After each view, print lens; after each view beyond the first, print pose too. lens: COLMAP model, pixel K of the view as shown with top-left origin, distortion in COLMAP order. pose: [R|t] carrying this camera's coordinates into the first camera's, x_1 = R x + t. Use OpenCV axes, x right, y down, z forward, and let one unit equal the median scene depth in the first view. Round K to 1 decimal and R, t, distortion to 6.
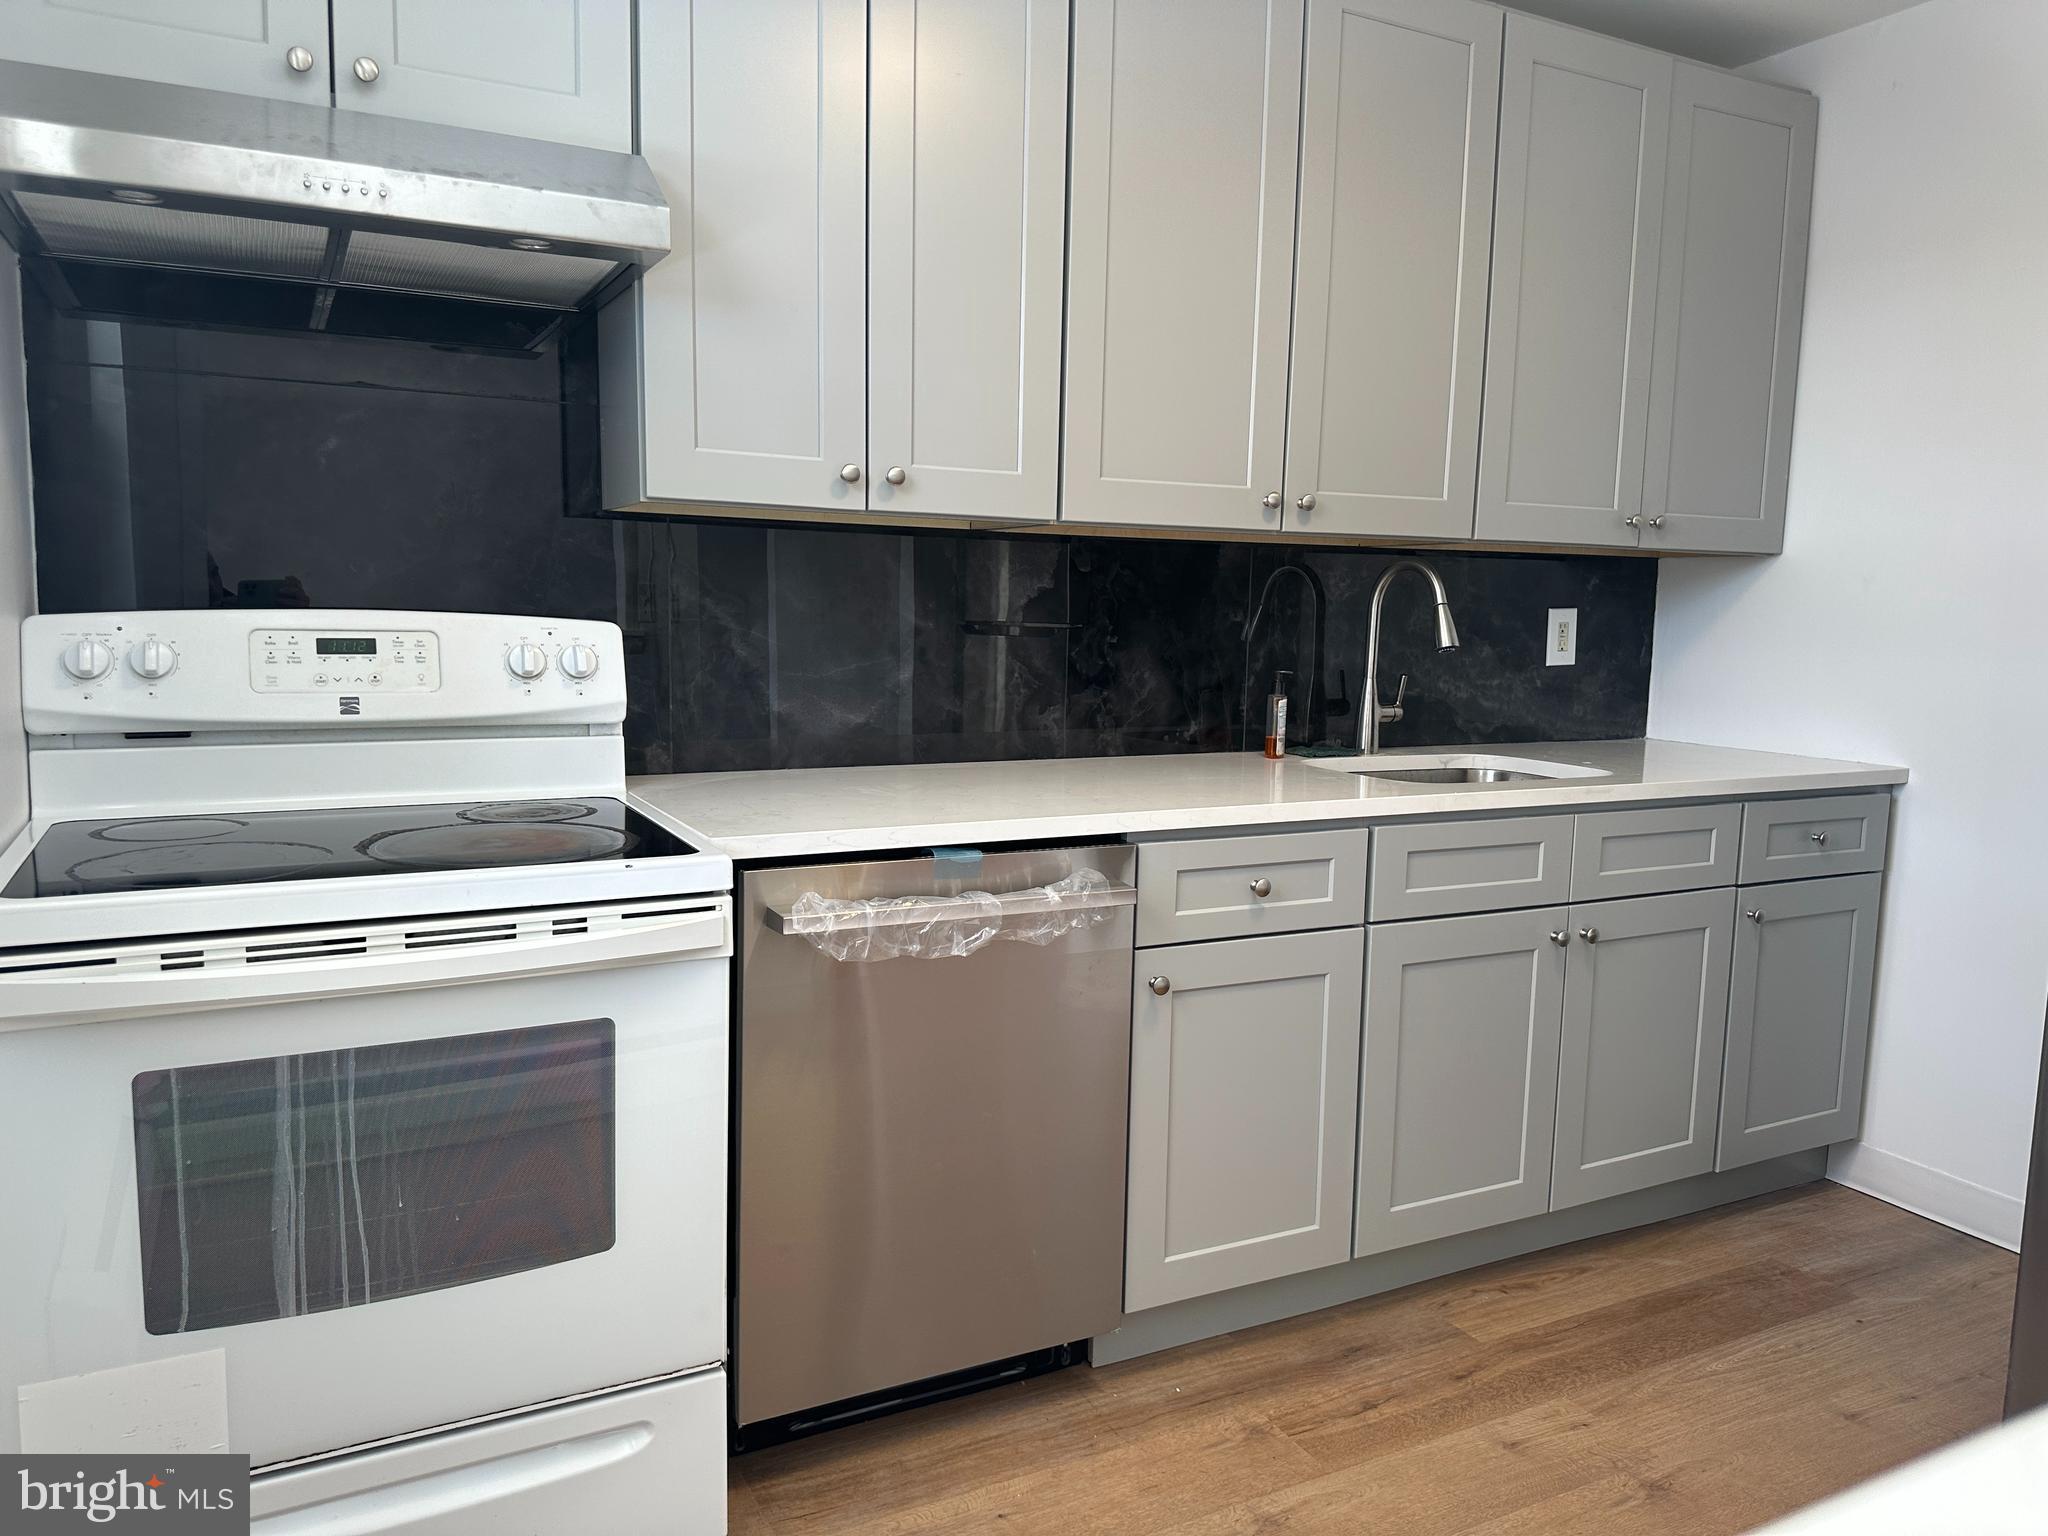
lens RADIAL K [[1439.5, 0, 1024.0], [0, 1439.5, 768.0], [0, 0, 1]] dist [0.002130, 0.002188]
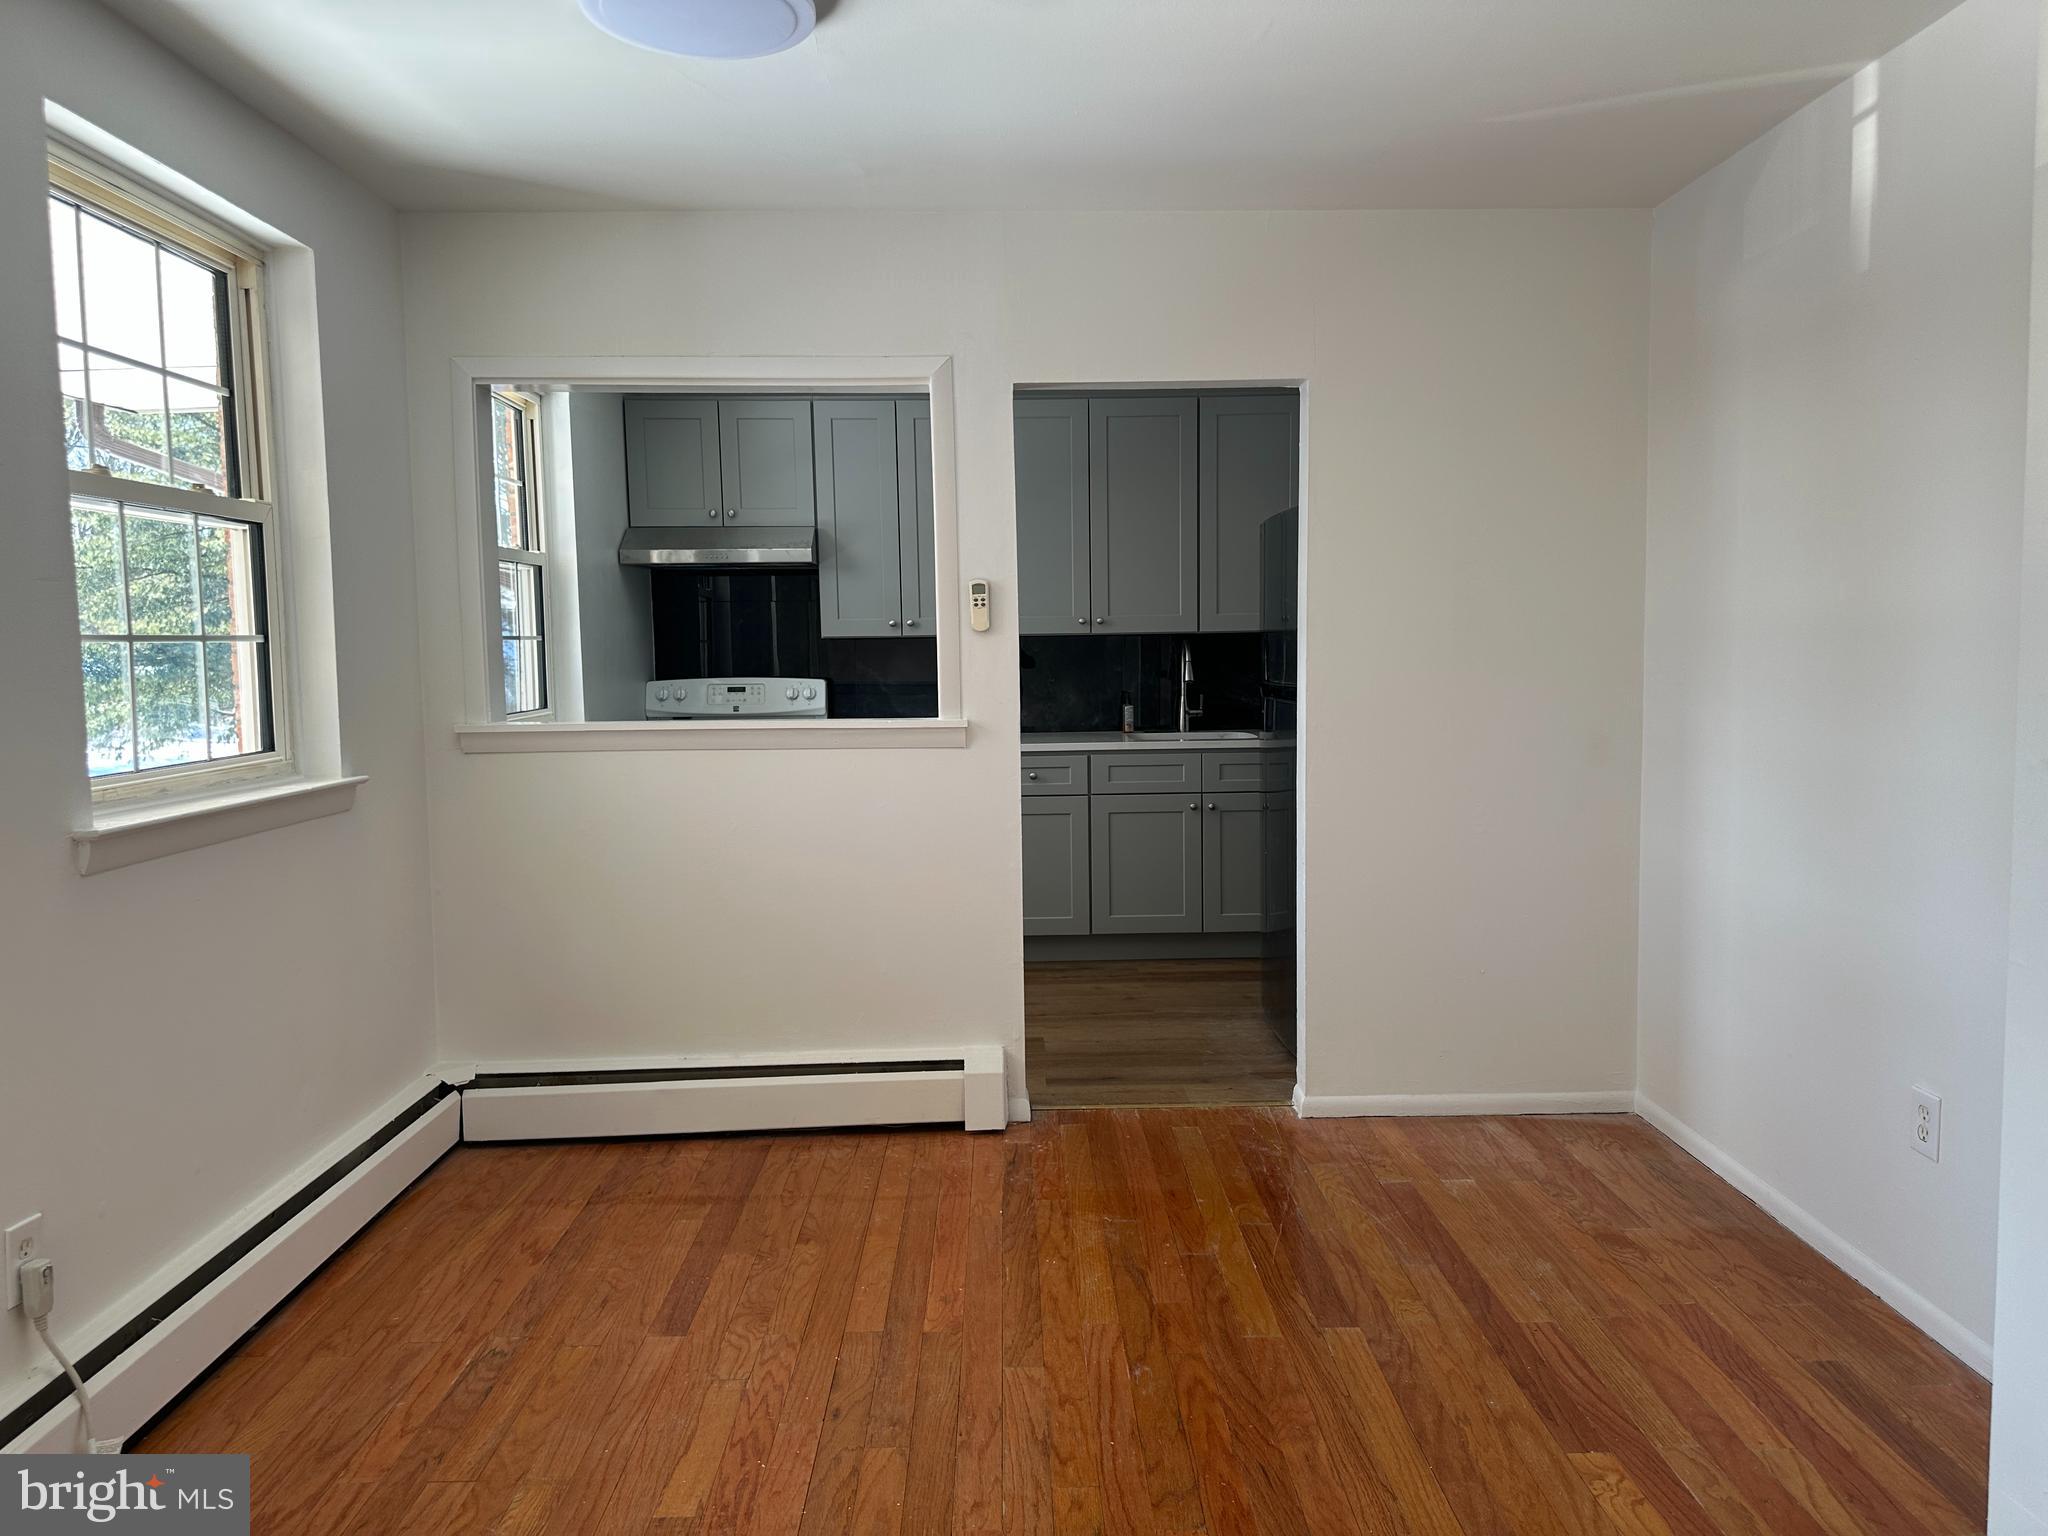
lens RADIAL K [[1439.5, 0, 1024.0], [0, 1439.5, 768.0], [0, 0, 1]] dist [0.002130, 0.002188]
pose [[0.891591, 0.004030, -0.452823, 1.352665], [-0.018014, 0.999485, -0.026574, 0.141370], [0.452482, 0.031851, 0.891204, -1.339148]]
